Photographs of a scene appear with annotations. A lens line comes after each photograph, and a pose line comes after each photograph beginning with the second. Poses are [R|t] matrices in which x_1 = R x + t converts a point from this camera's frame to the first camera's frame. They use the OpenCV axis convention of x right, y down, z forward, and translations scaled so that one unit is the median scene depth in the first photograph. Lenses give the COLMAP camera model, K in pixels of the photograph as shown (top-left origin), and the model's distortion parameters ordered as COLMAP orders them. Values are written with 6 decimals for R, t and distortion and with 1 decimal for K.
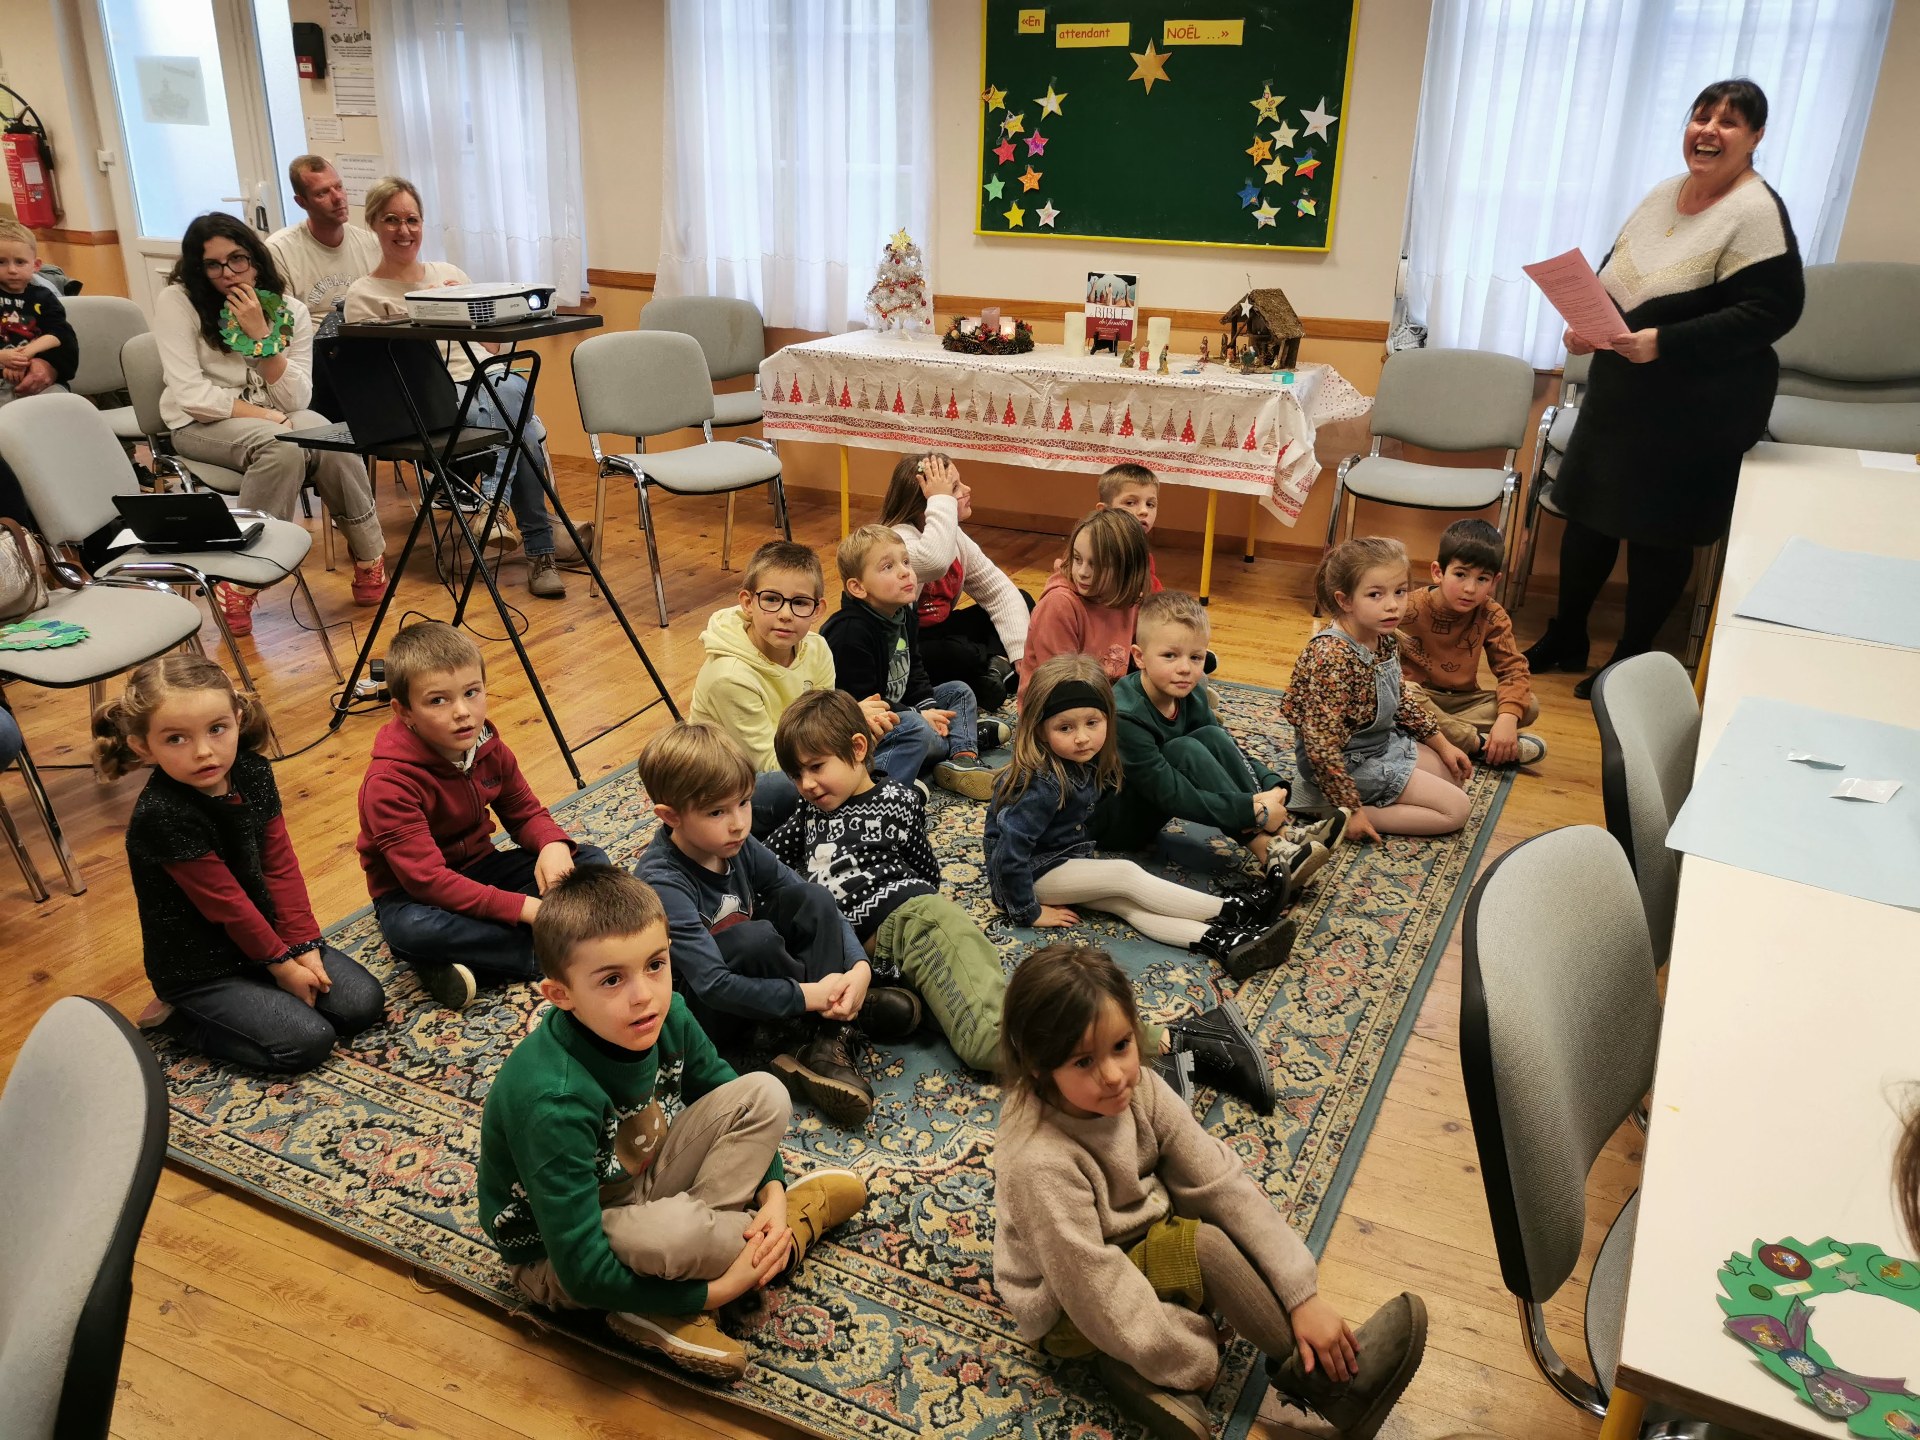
lens RADIAL K [[1474.9, 0, 947.2], [0, 1474.9, 705.0], [0, 0, 1]] dist [0.057671, -0.054676]
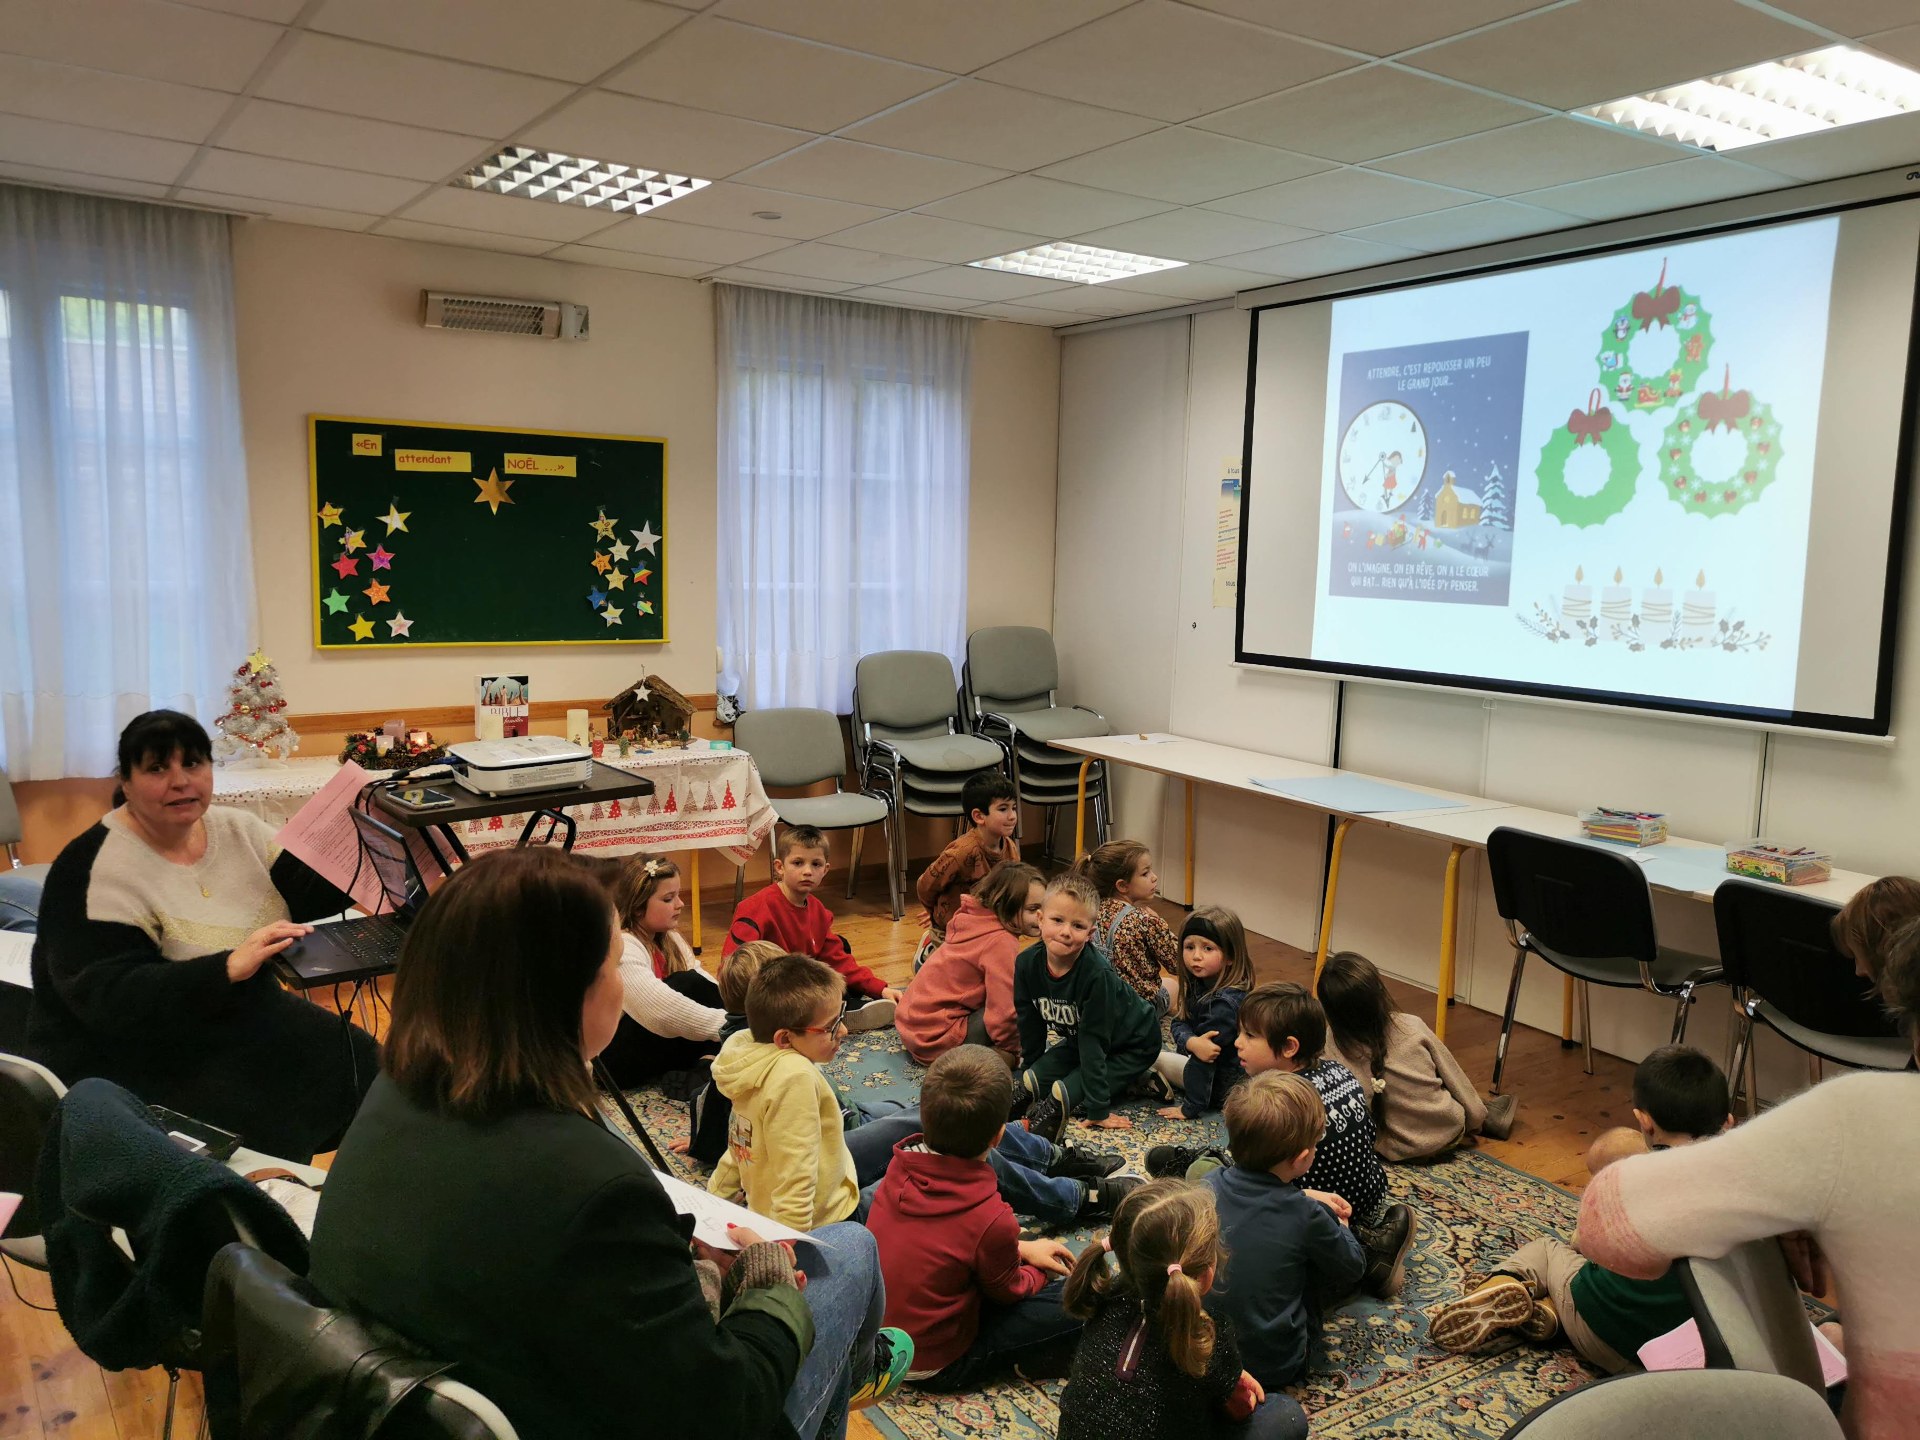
lens RADIAL K [[1474.9, 0, 973.1], [0, 1474.9, 715.6], [0, 0, 1]] dist [0.057671, -0.054676]
pose [[0.503119, -0.114388, 0.856613, -0.627565], [0.299434, 0.952877, -0.048625, -0.118065], [-0.810685, 0.280963, 0.513662, 0.213269]]
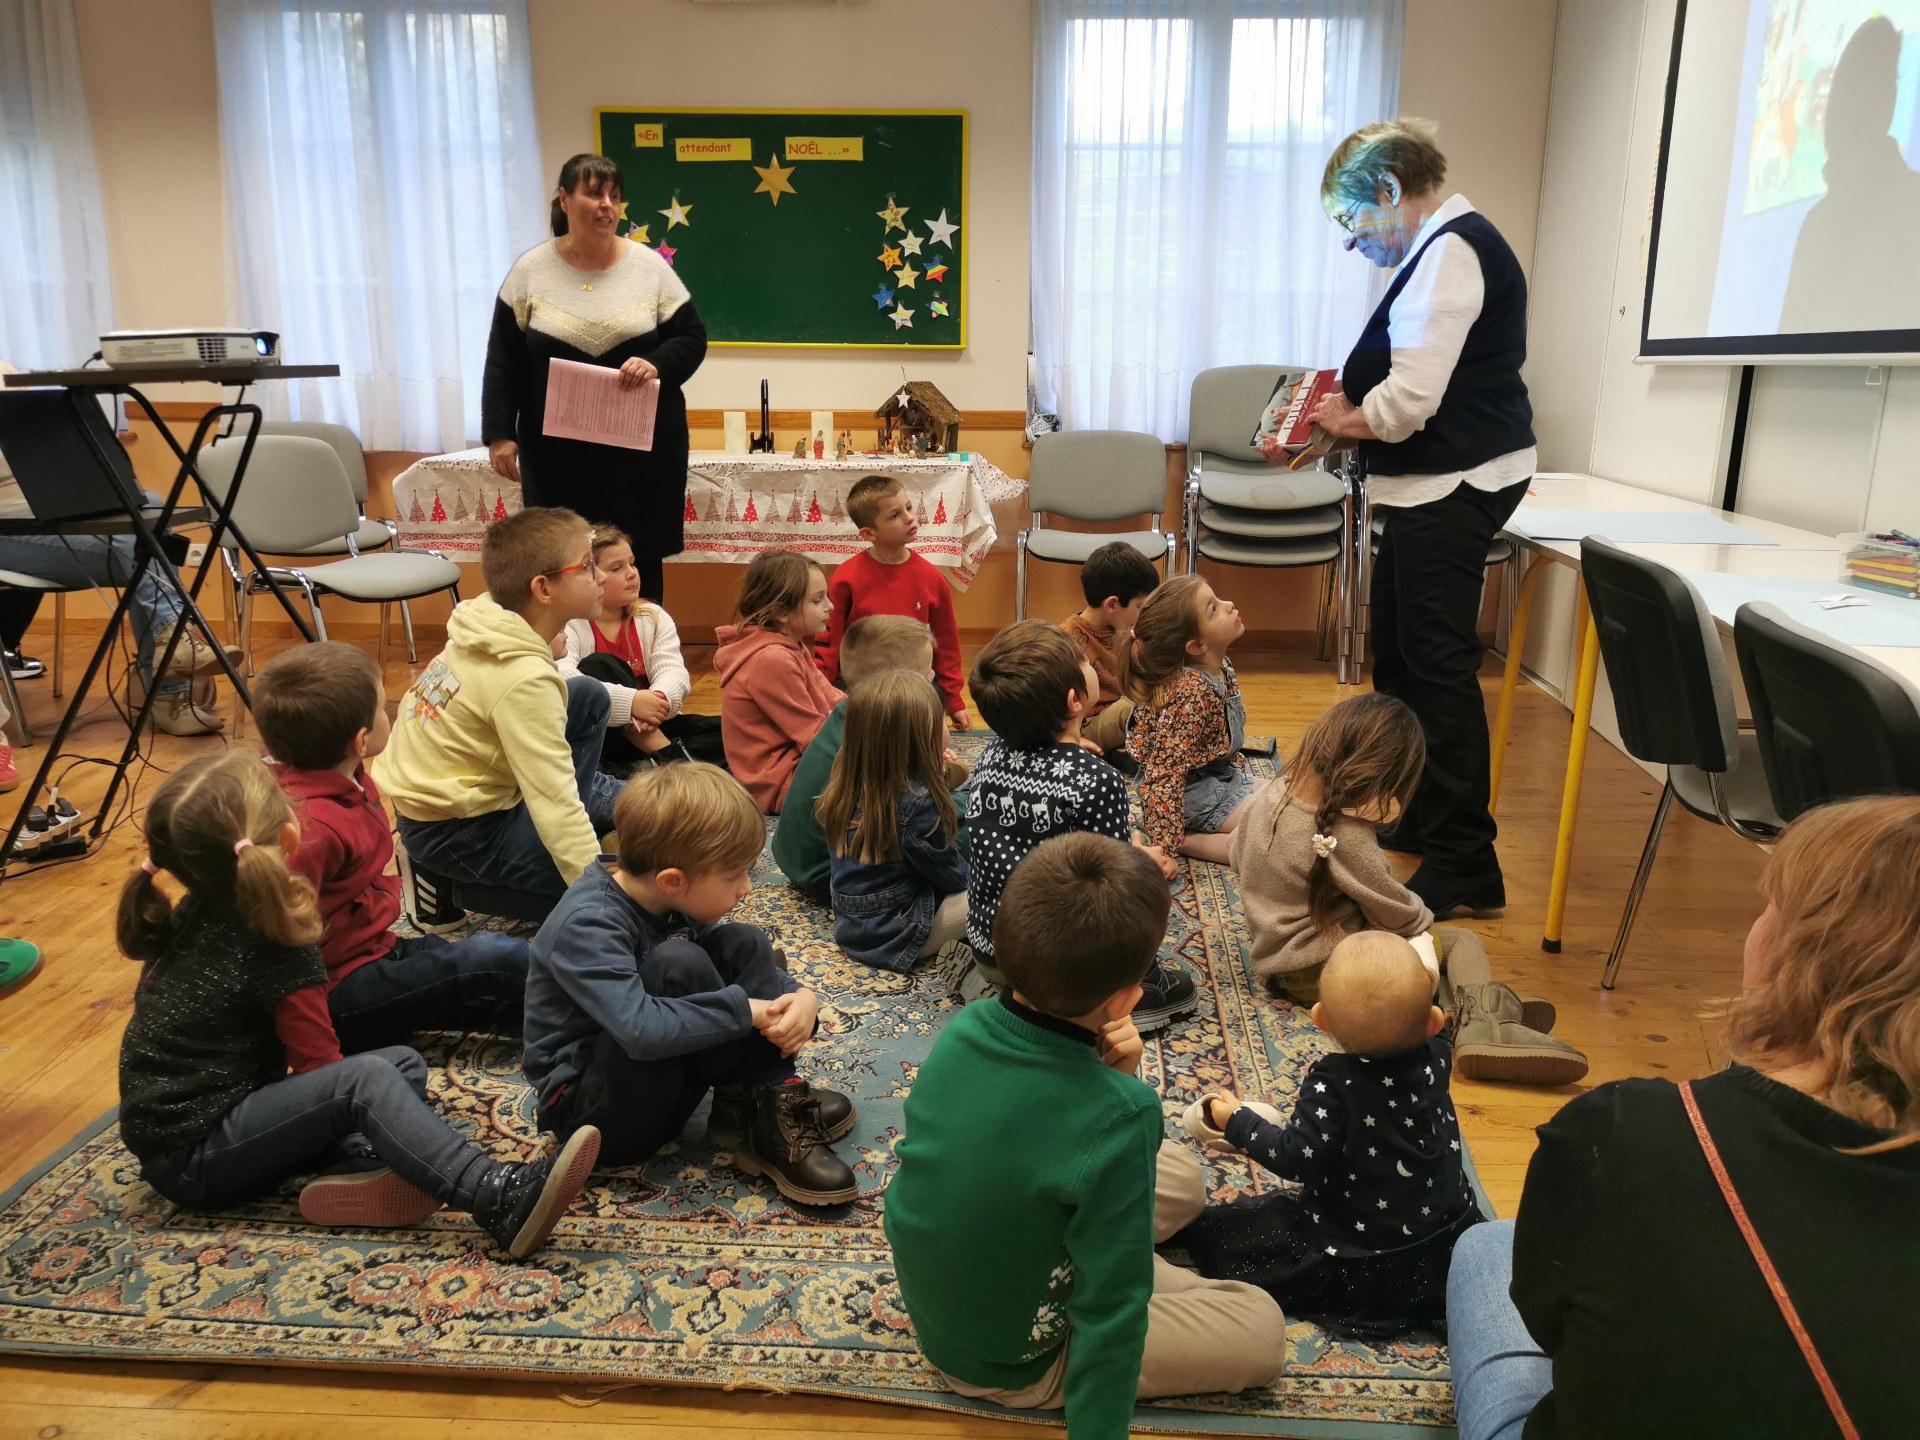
lens RADIAL K [[1474.9, 0, 961.5], [0, 1474.9, 702.7], [0, 0, 1]] dist [0.057671, -0.054676]
pose [[0.922041, -0.101317, 0.373597, -0.165922], [0.151065, 0.982791, -0.106303, 0.056559], [-0.356398, 0.154454, 0.921480, 0.060957]]
